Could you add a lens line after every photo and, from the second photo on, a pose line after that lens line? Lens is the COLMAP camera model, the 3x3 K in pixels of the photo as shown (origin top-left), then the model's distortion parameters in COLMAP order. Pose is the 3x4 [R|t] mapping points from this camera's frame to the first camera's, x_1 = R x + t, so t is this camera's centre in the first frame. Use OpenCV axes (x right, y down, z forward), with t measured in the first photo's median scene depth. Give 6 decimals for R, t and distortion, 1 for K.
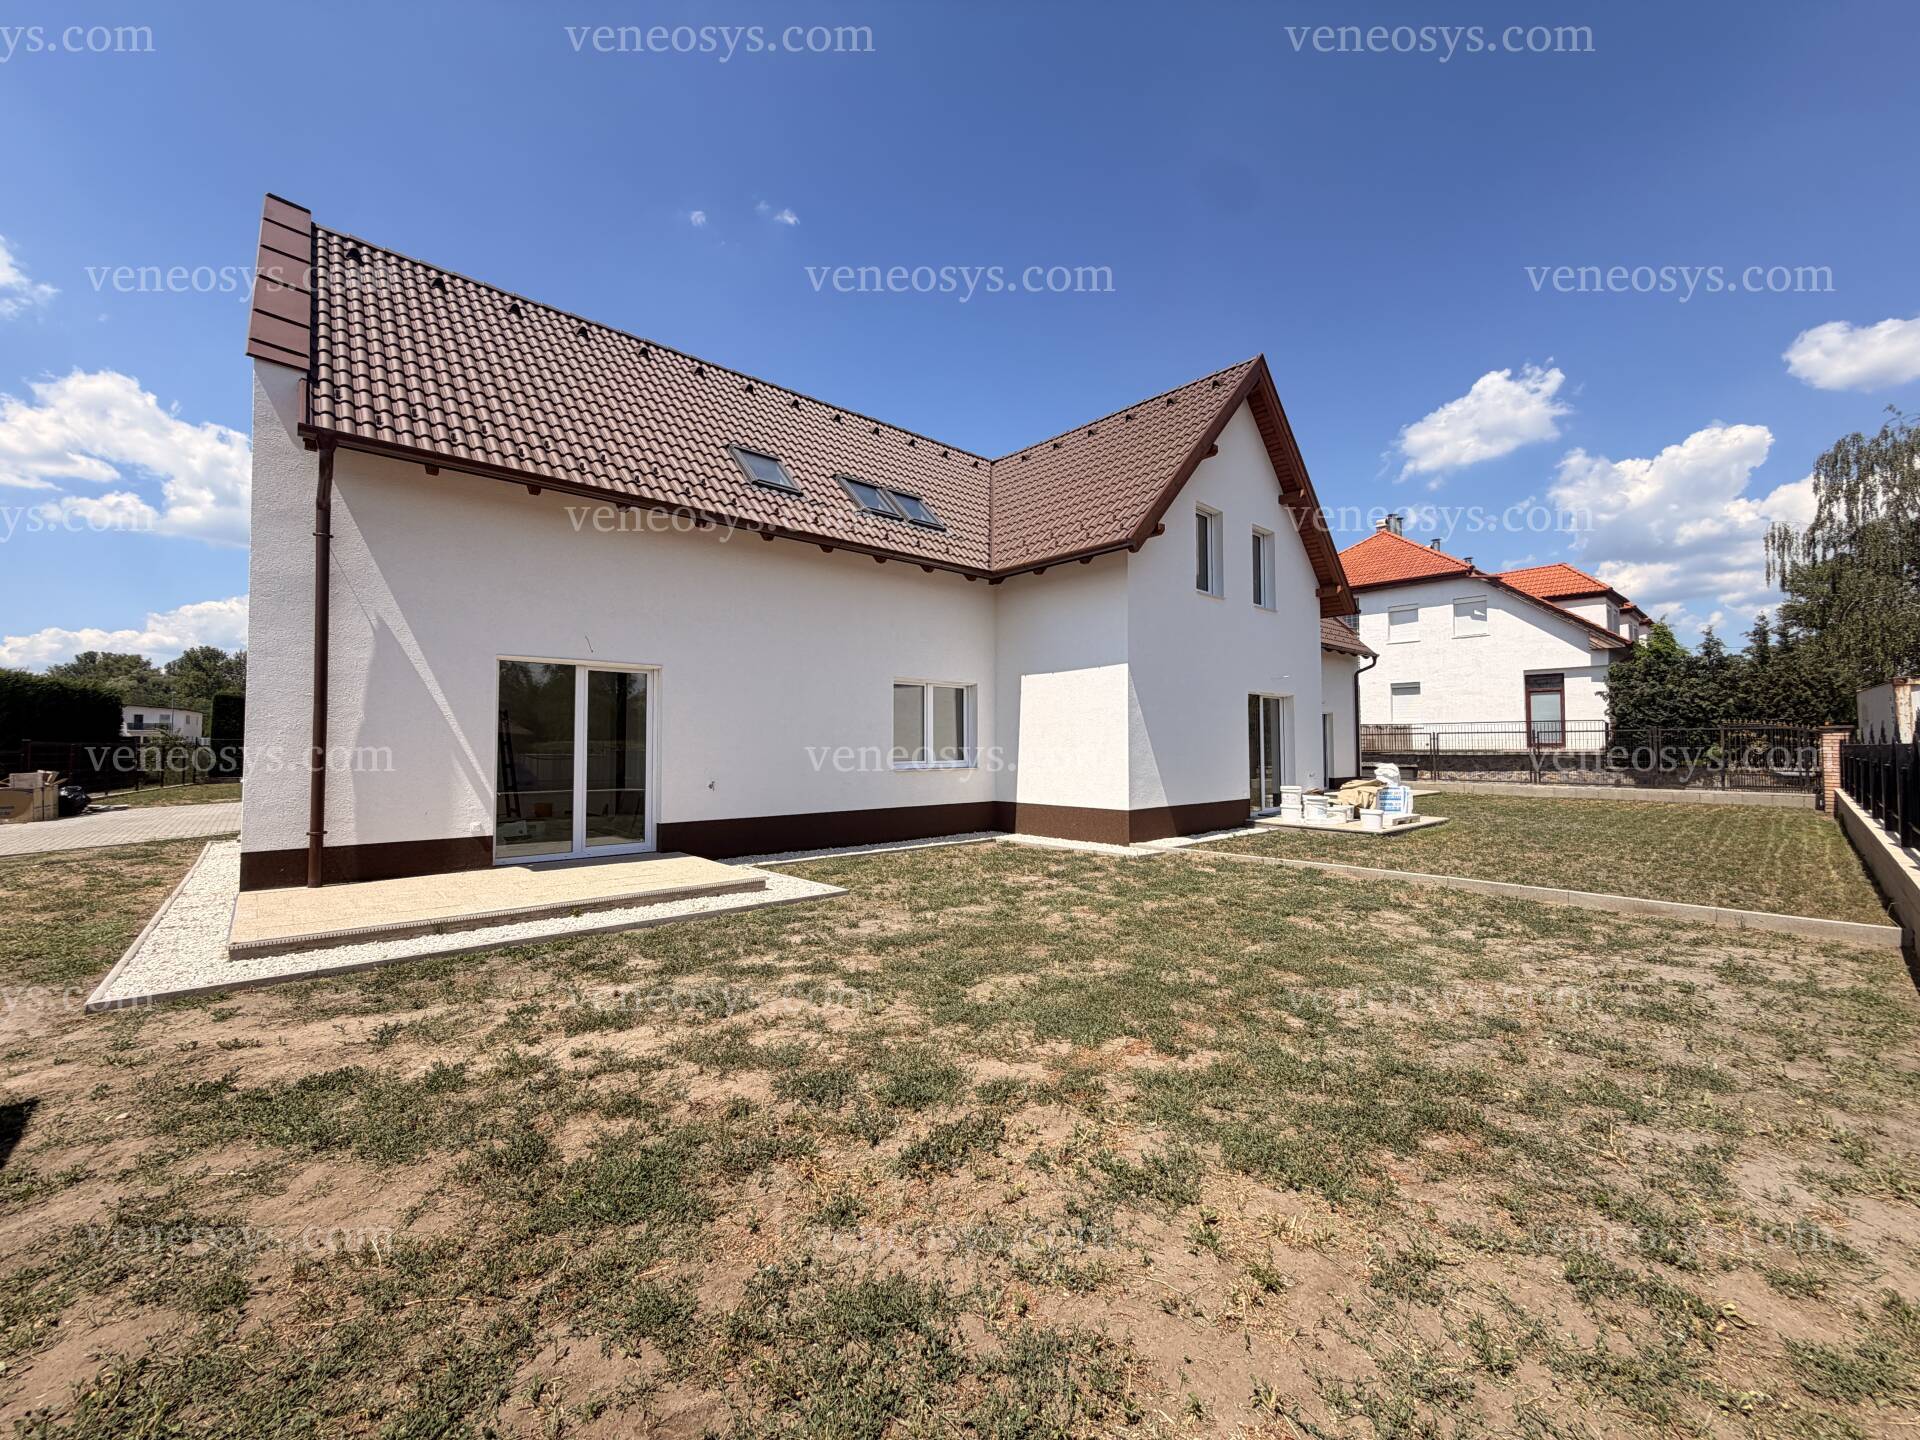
lens RADIAL K [[769.0, 0, 960.0], [0, 769.0, 720.0], [0, 0, 1]] dist [-0.000326, -0.000107]
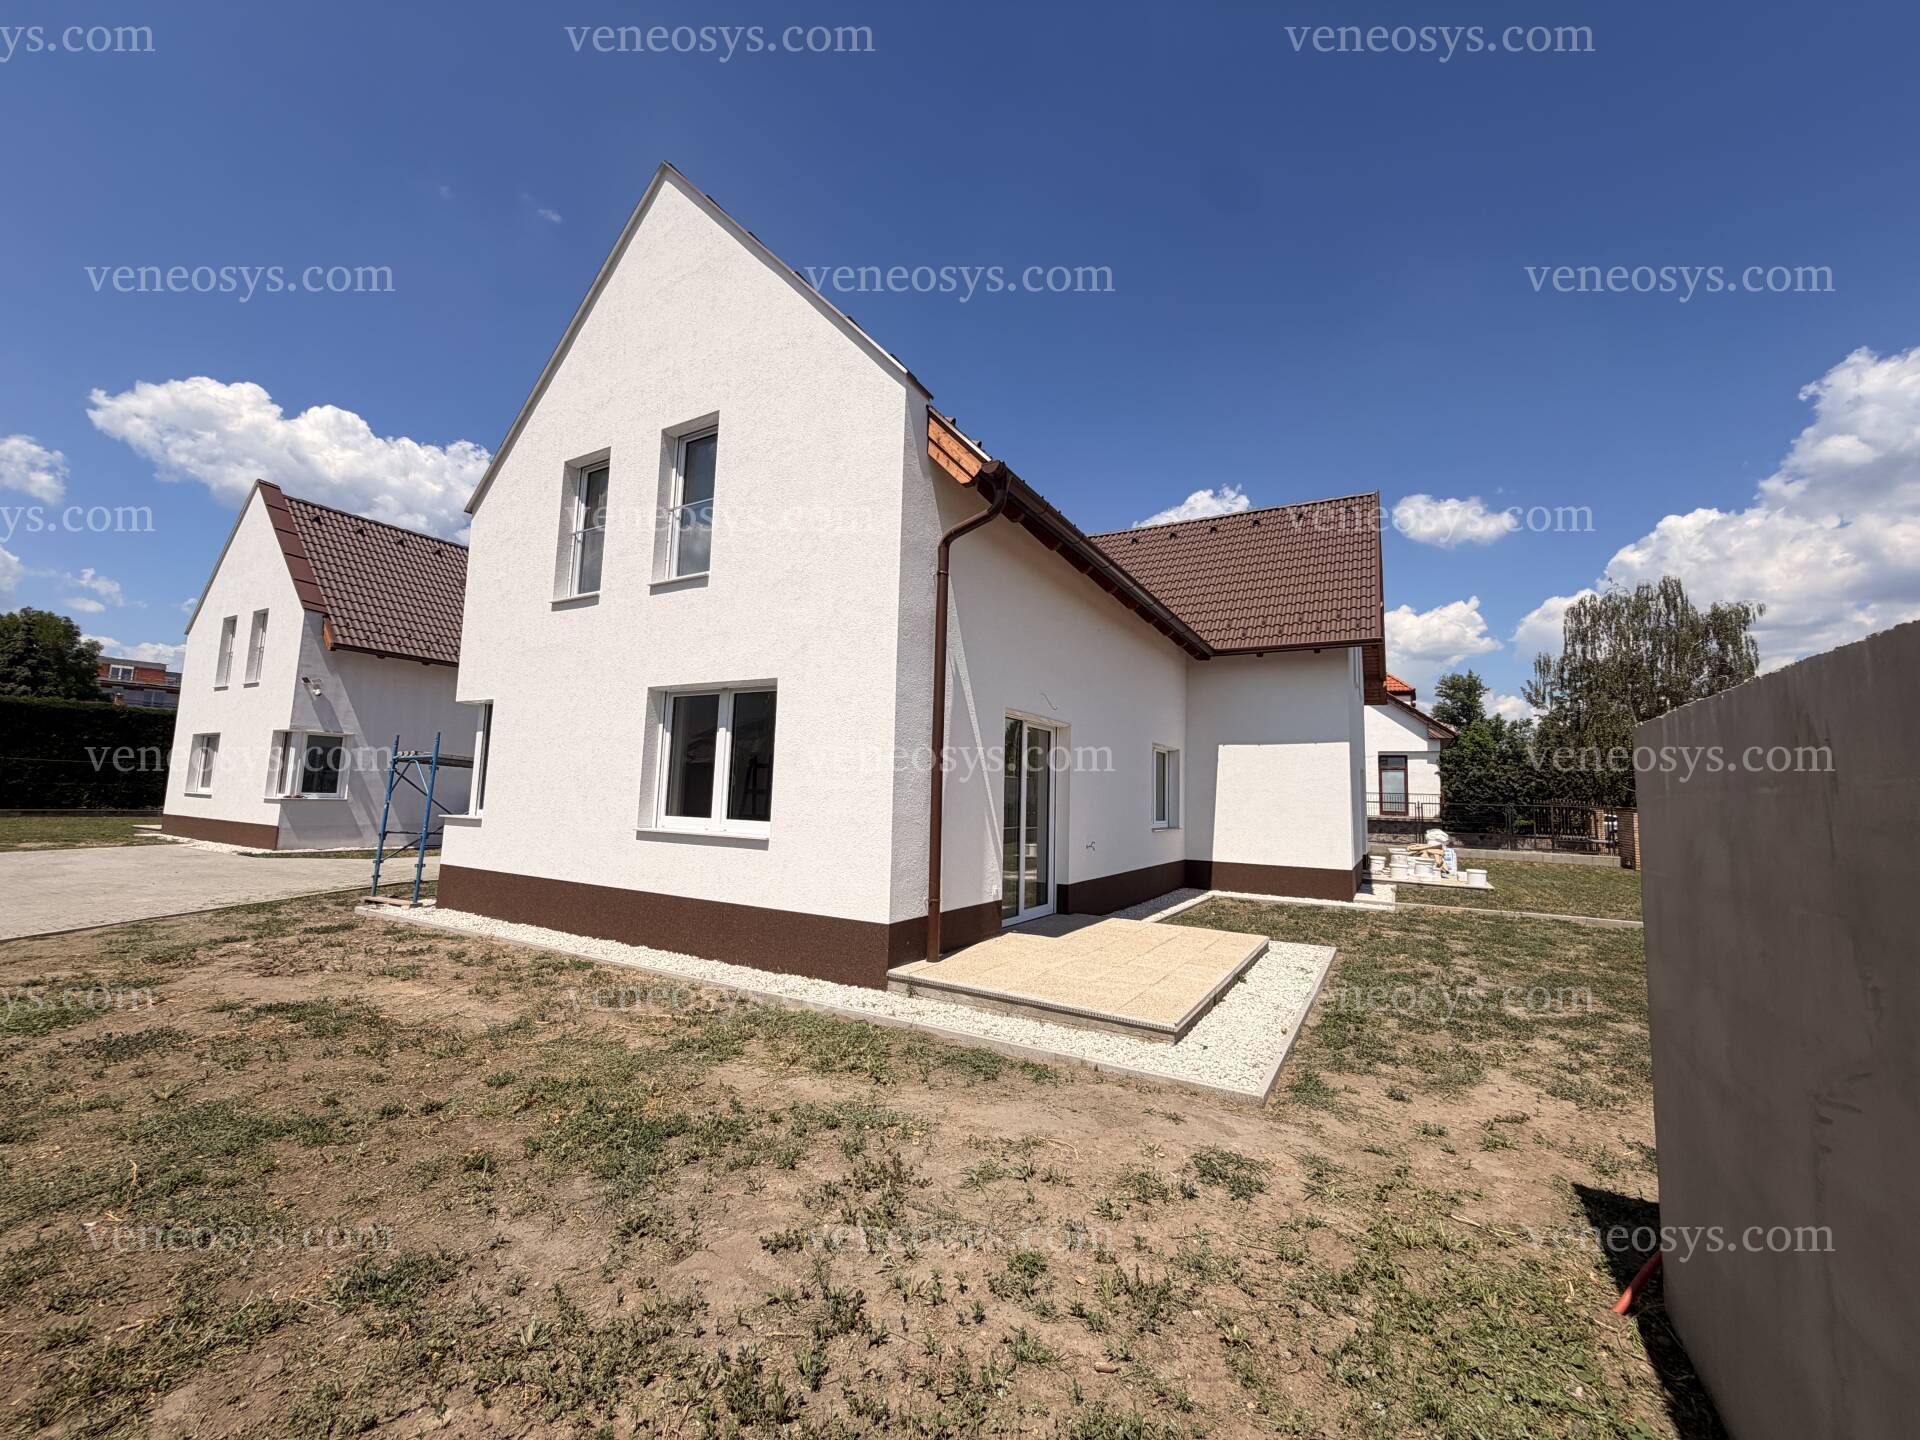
lens RADIAL K [[765.6, 0, 960.0], [0, 765.6, 720.0], [0, 0, 1]] dist [0.000588, 0.000032]
pose [[0.951851, 0.064969, 0.299598, -0.333298], [-0.047209, 0.996692, -0.066146, -0.001947], [-0.302904, 0.048818, 0.951770, 0.035402]]
